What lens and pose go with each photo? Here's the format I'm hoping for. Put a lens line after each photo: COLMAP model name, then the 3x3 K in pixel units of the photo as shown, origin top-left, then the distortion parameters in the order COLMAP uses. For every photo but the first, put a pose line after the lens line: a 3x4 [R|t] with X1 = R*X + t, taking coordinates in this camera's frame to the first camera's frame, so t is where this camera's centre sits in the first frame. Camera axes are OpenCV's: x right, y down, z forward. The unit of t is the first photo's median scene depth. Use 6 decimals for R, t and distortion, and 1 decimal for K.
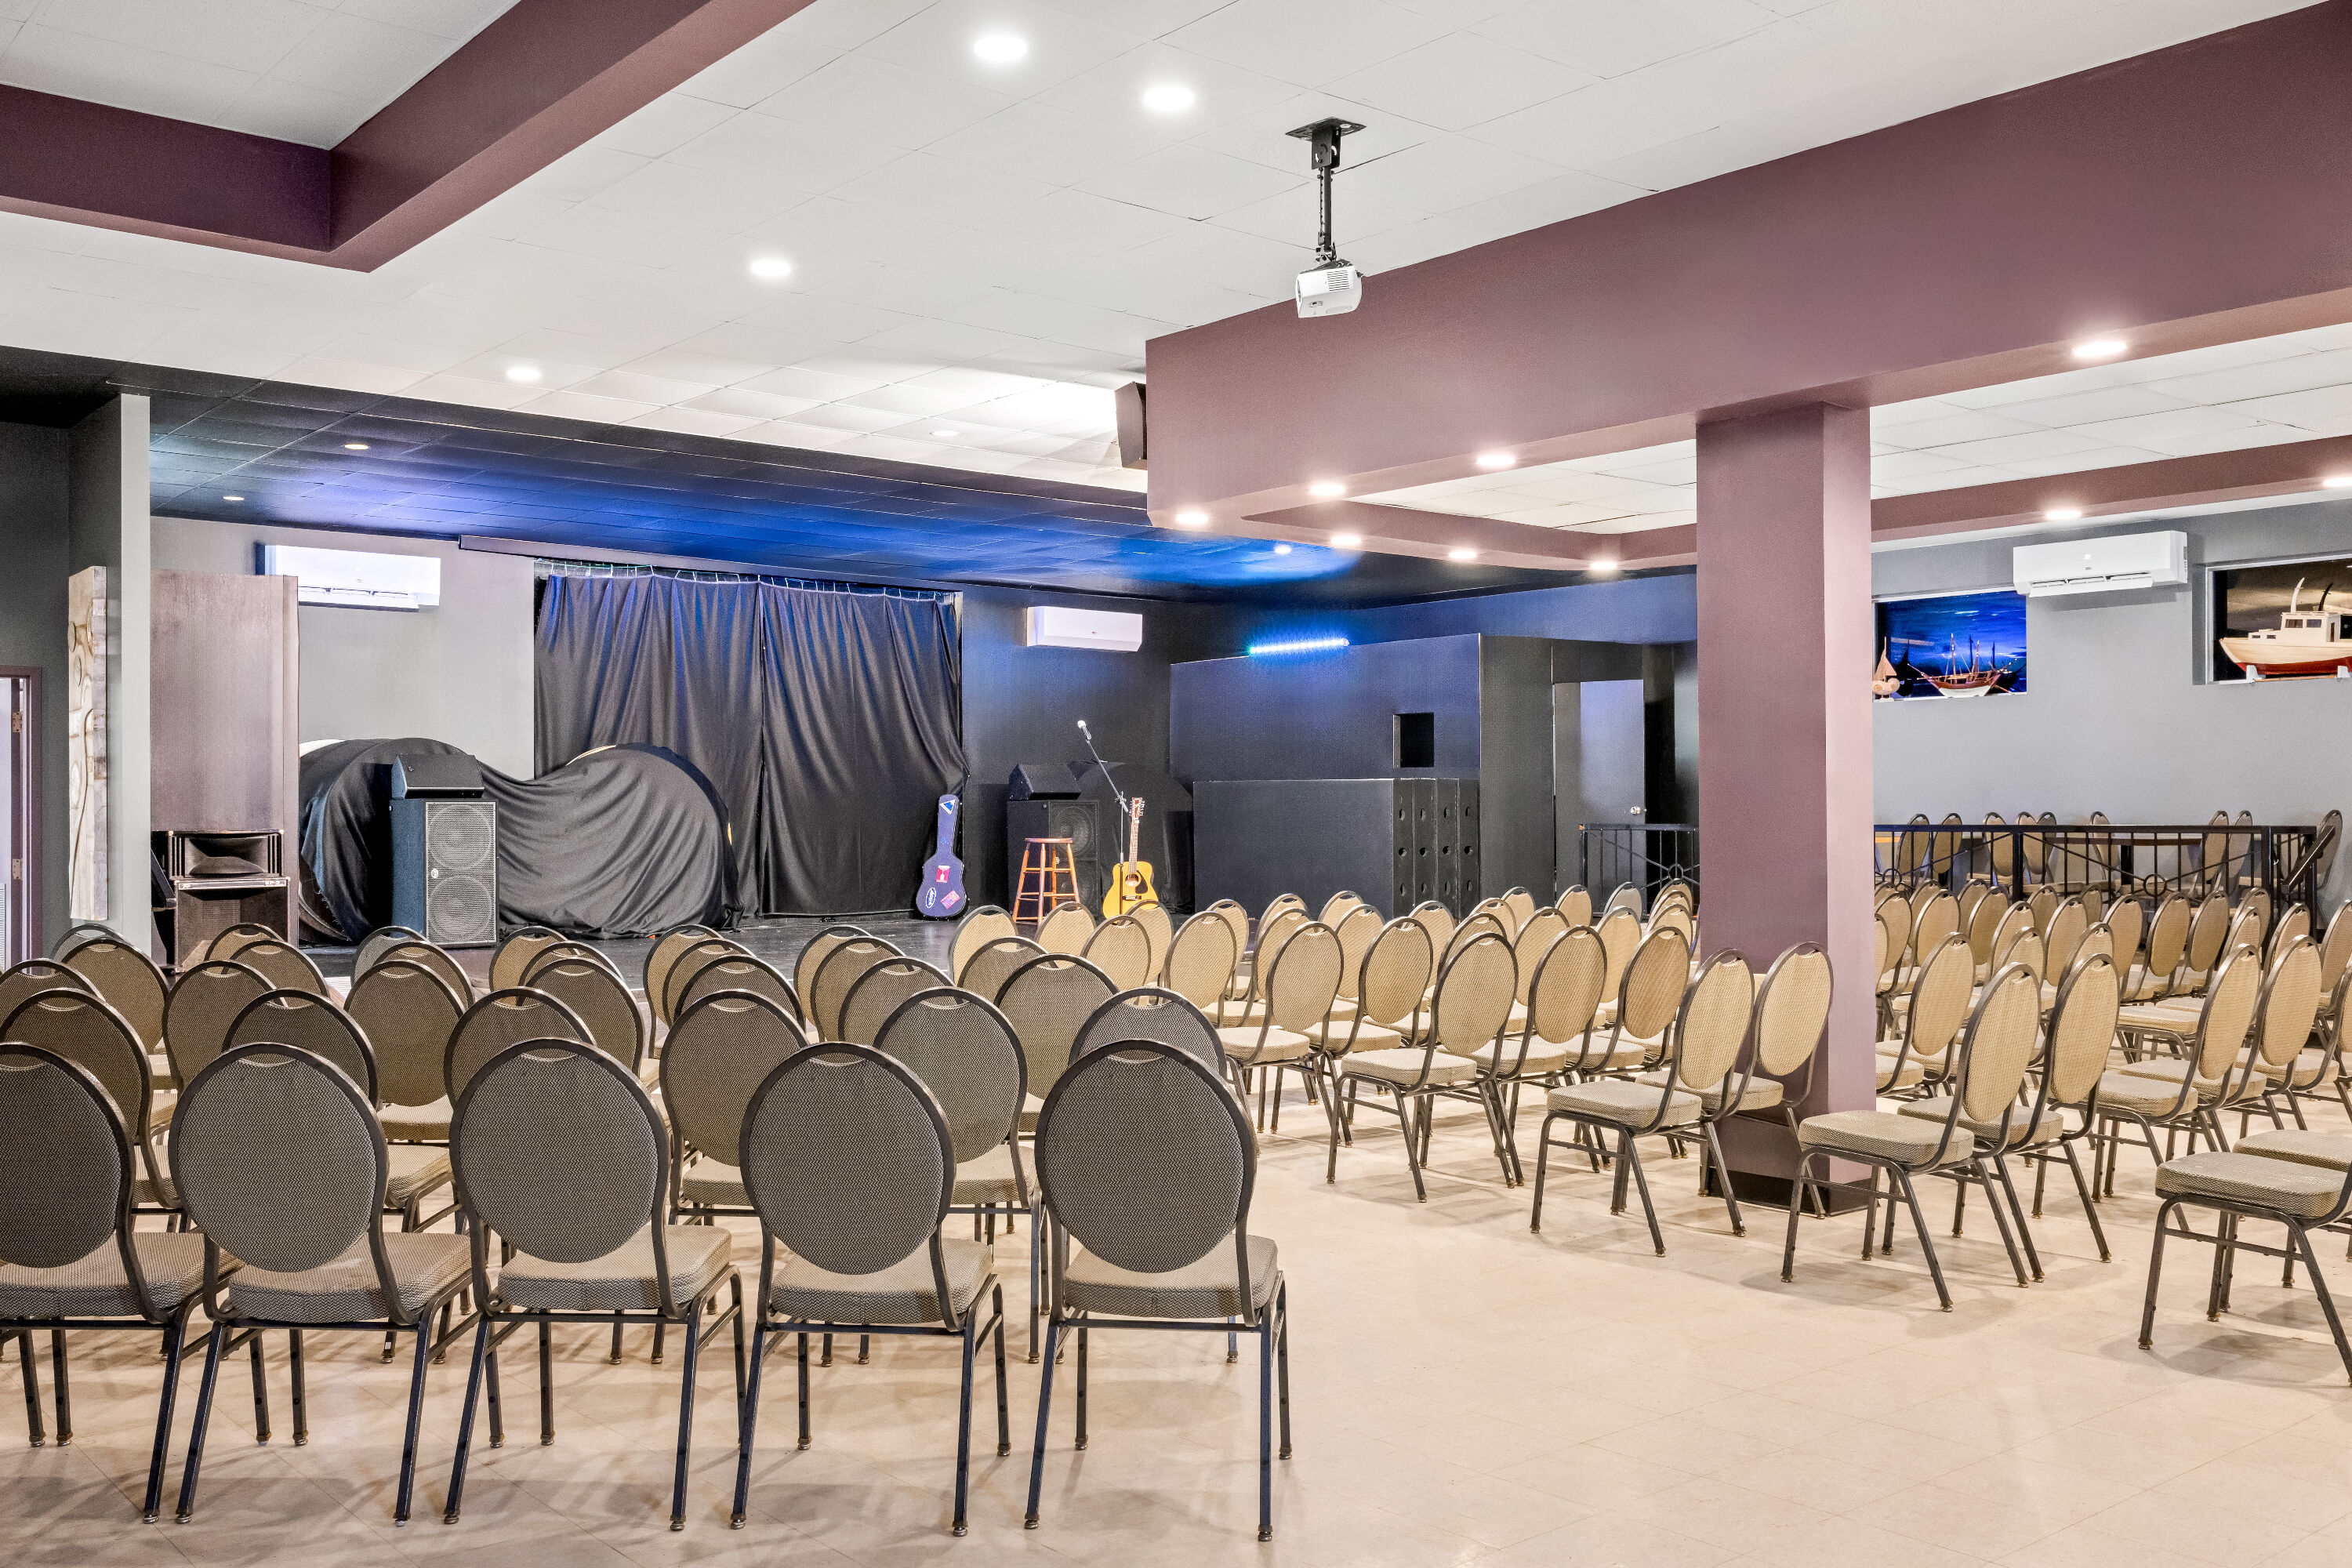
lens RADIAL K [[2036.0, 0, 1176.0], [0, 2036.0, 784.0], [0, 0, 1]] dist [-0.002389, -0.003512]
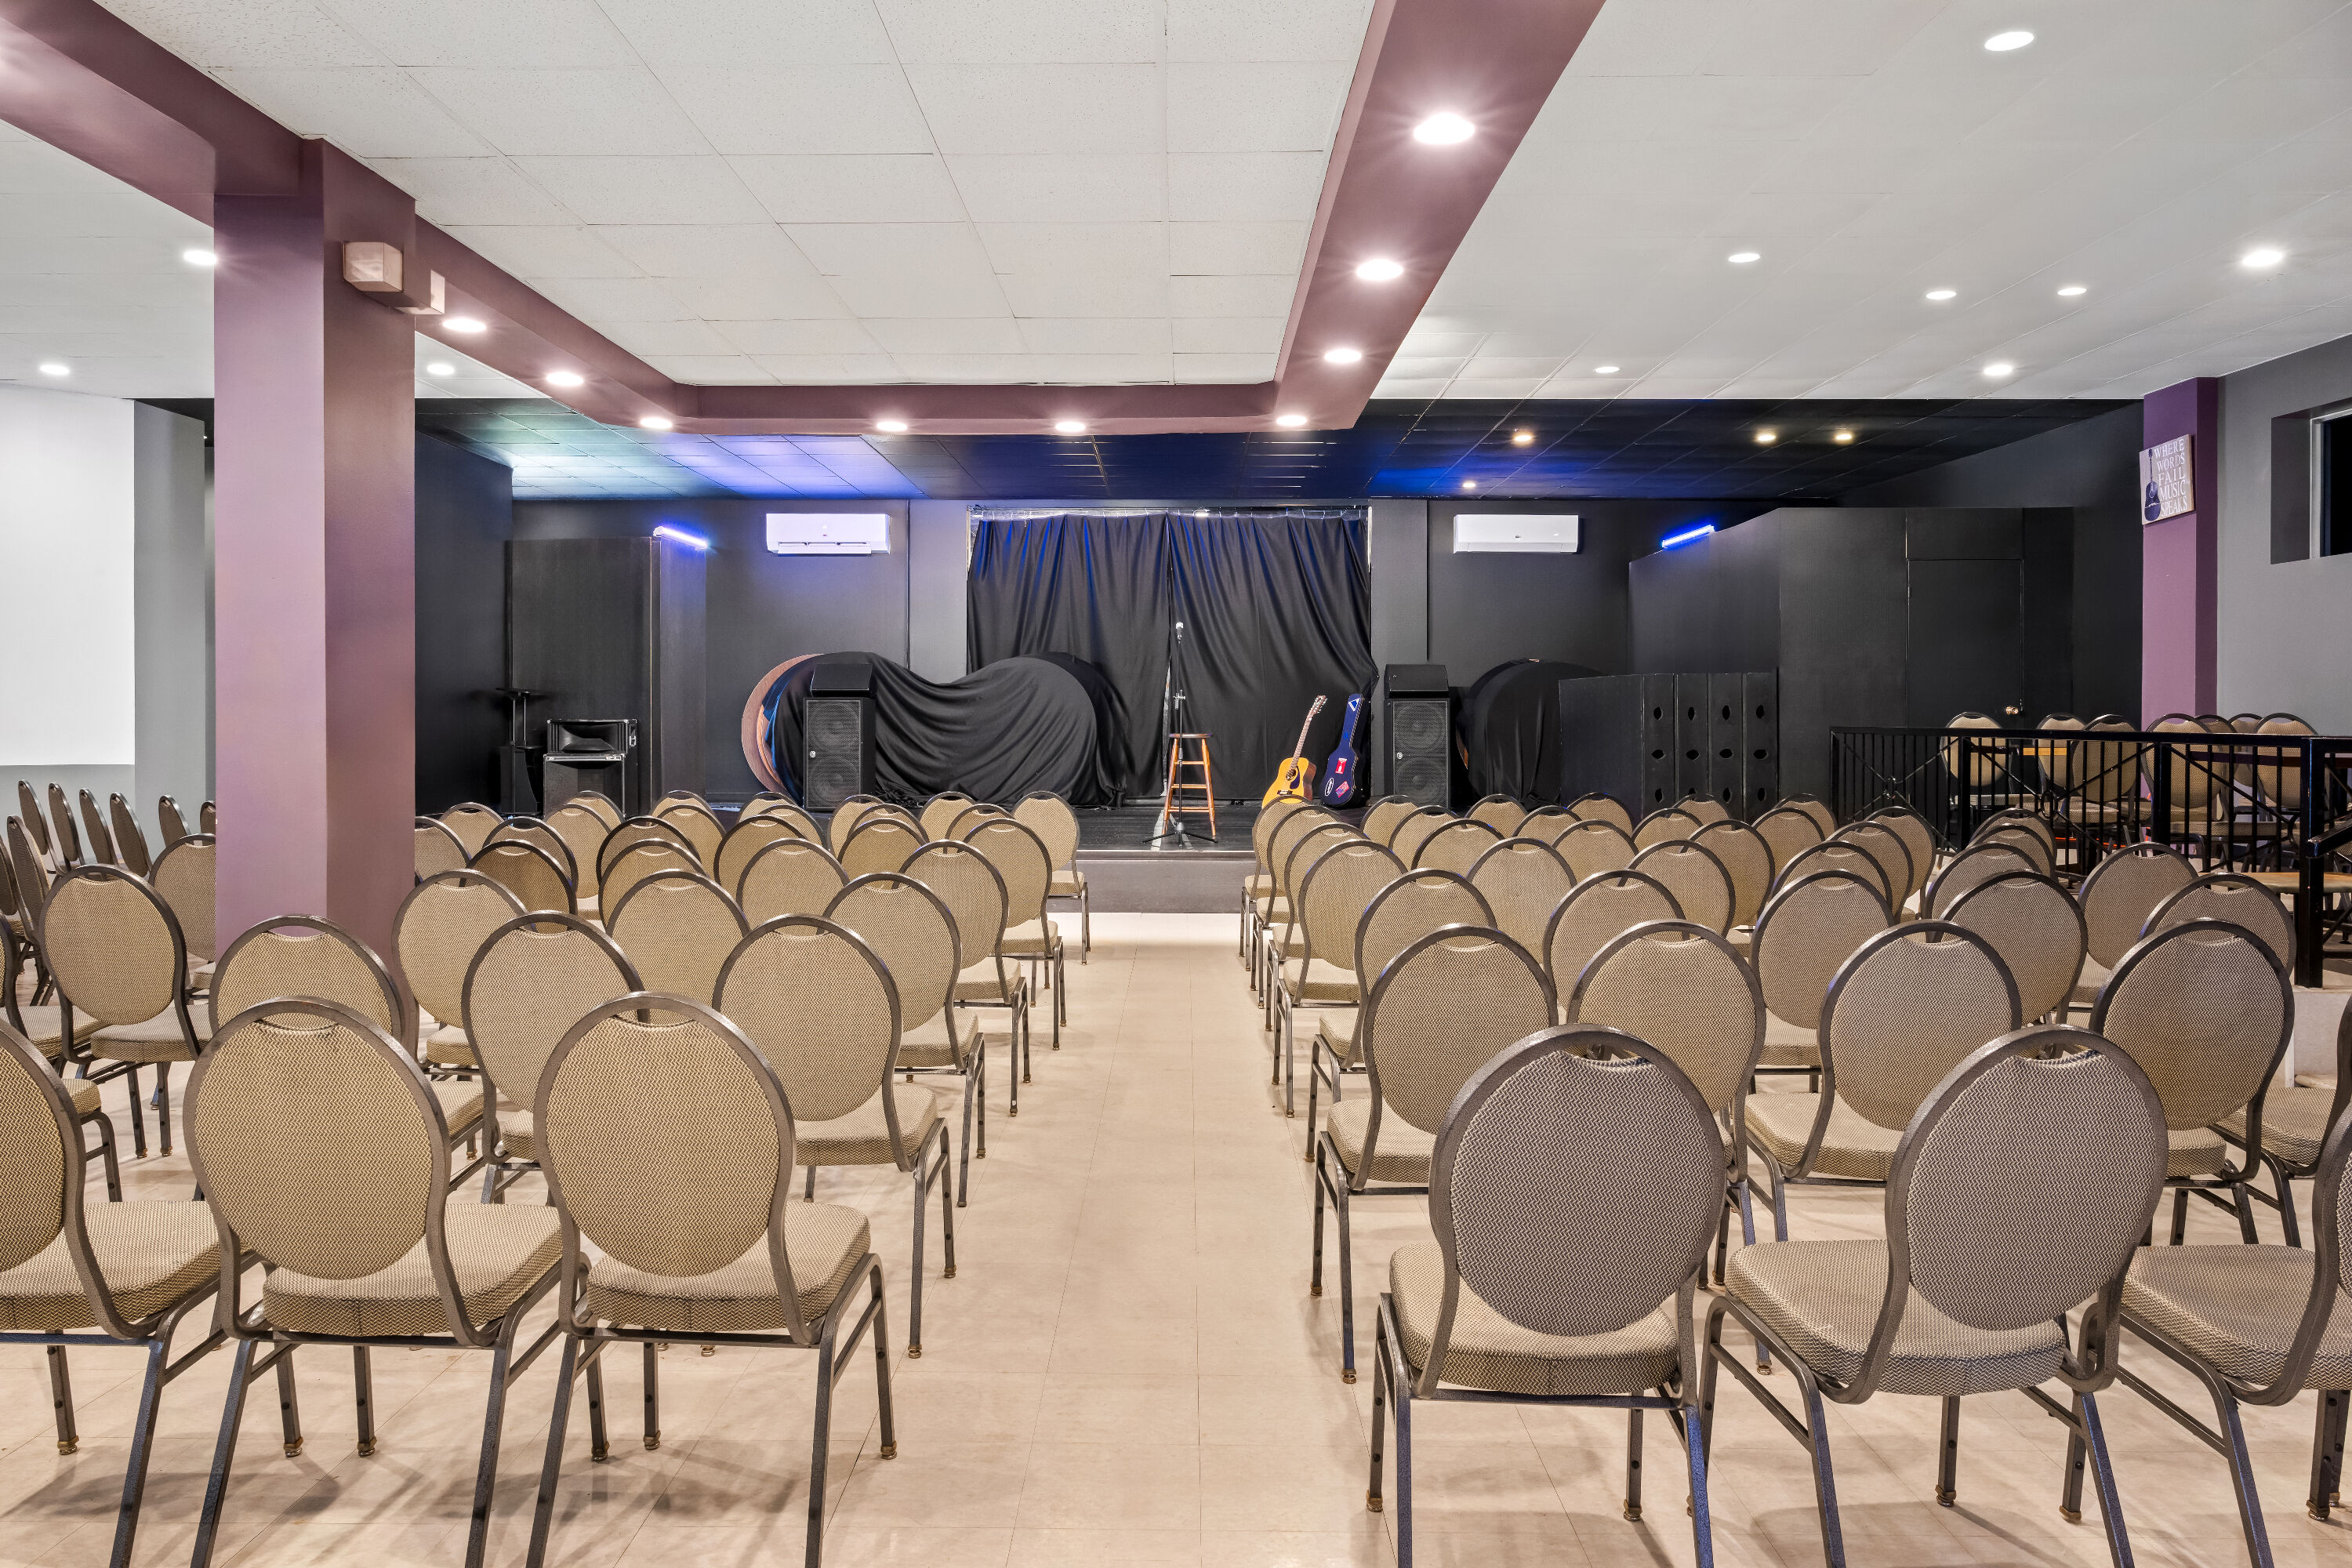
lens RADIAL K [[1680.3, 0, 1176.1], [0, 1680.3, 706.6], [0, 0, 1]] dist [0.002539, 0.000897]
pose [[0.761710, 0.004118, -0.647905, 0.433927], [0.004548, 0.999921, 0.011702, 0.001485], [0.647902, -0.011861, 0.761631, 0.273555]]
